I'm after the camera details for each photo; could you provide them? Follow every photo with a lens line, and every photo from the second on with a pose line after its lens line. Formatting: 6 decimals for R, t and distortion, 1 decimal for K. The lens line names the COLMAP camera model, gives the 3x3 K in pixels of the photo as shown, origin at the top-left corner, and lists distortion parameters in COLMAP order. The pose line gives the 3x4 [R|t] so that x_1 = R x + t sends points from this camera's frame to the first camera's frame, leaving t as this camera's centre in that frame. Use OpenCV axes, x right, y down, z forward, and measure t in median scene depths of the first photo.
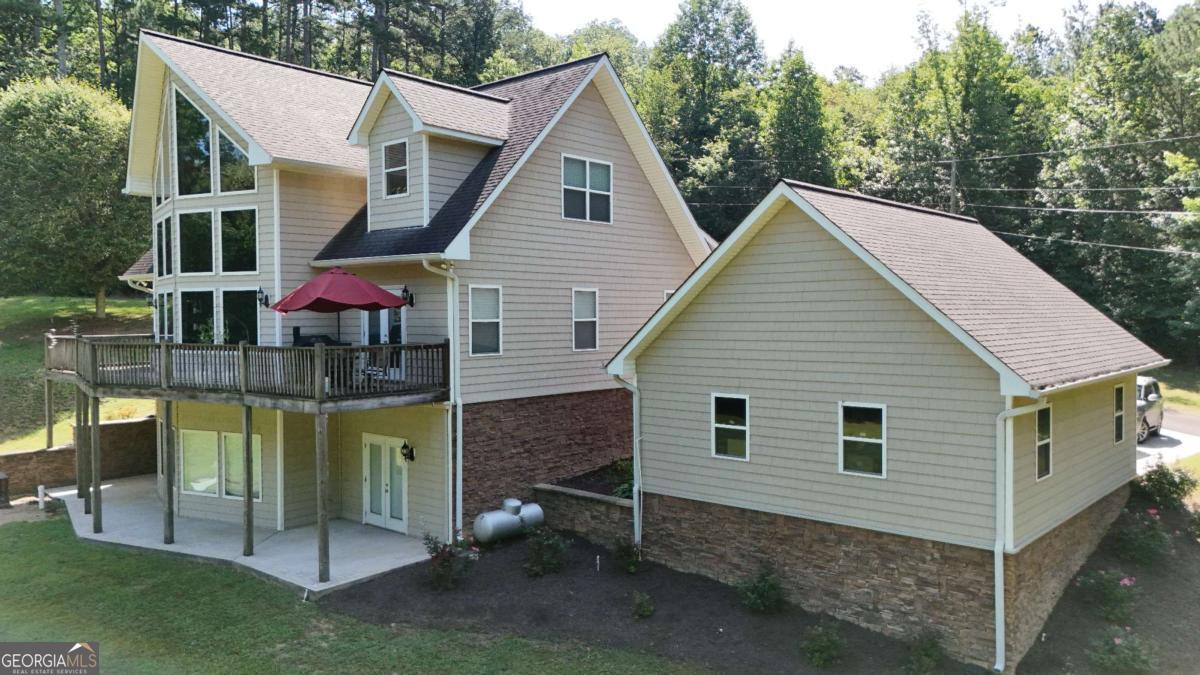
lens RADIAL K [[867.2, 0, 600.1], [0, 867.2, 344.4], [0, 0, 1]] dist [0.065367, -0.070963]
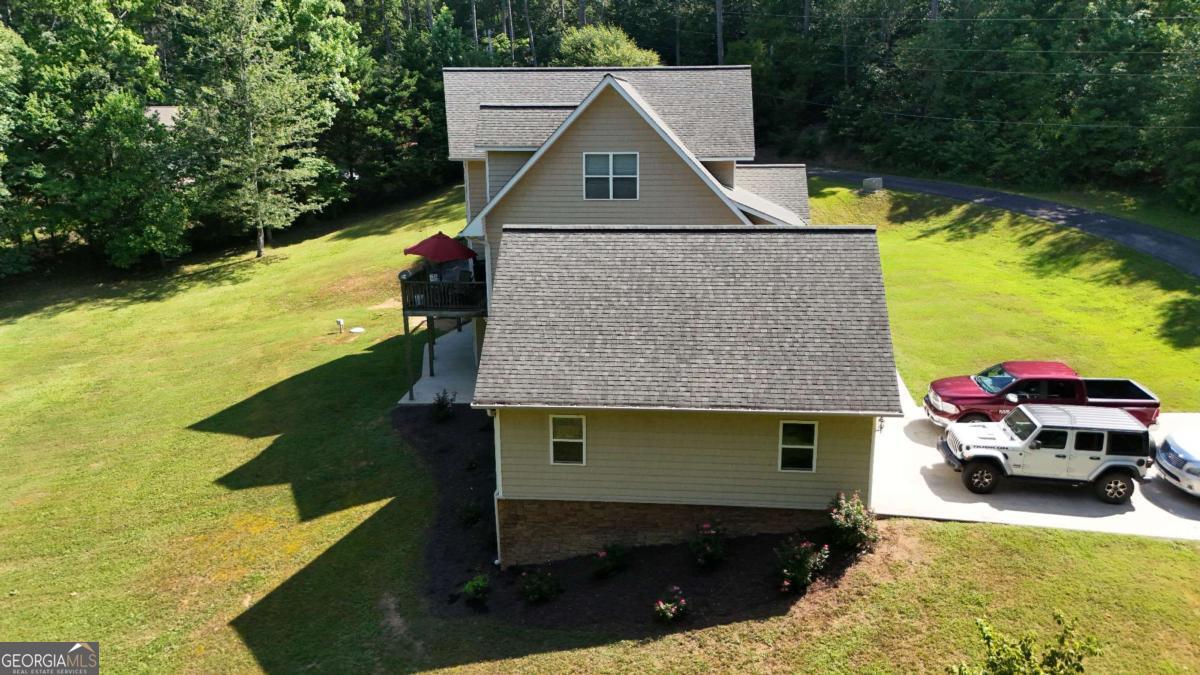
lens RADIAL K [[867.2, 0, 600.1], [0, 867.2, 344.4], [0, 0, 1]] dist [0.065367, -0.070963]
pose [[0.599561, 0.216570, -0.770470, 1.257964], [-0.024846, 0.967264, 0.252552, -0.312291], [0.799943, -0.132278, 0.585315, 0.196533]]
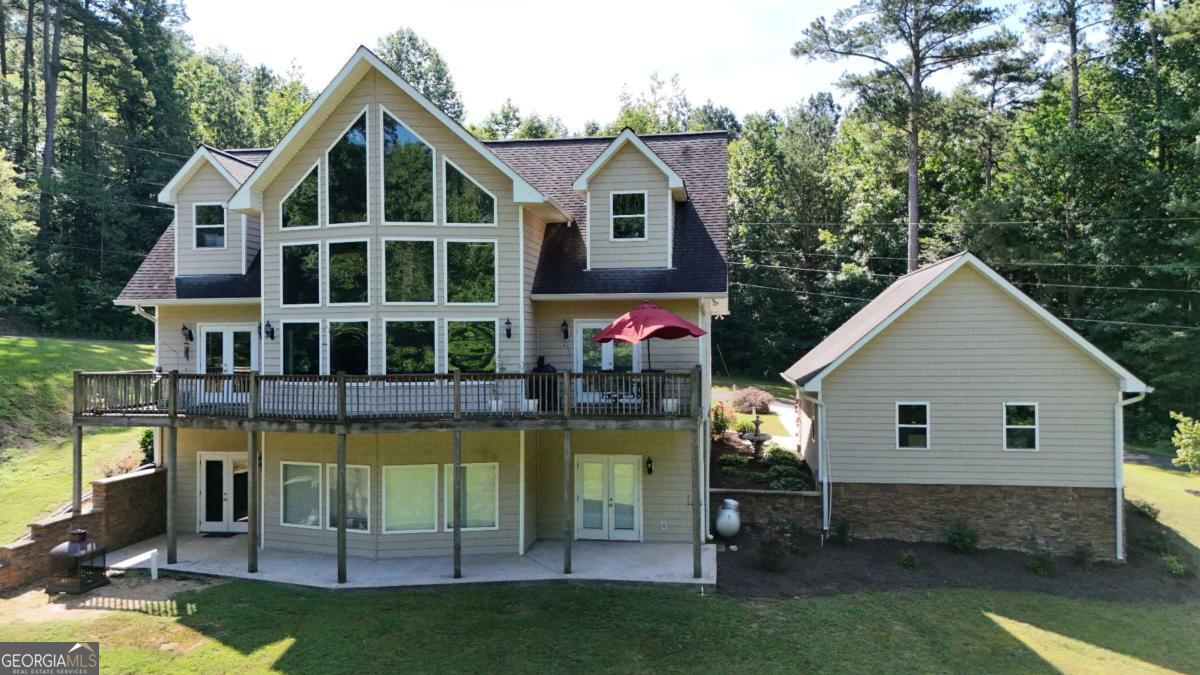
lens RADIAL K [[881.7, 0, 600.0], [0, 881.7, 337.5], [0, 0, 1]] dist [0.047073, 0.000254]
pose [[0.839332, 0.005036, 0.543596, -0.941774], [0.020808, 0.998927, -0.041384, 0.002432], [-0.543221, 0.046046, 0.838326, 0.075608]]
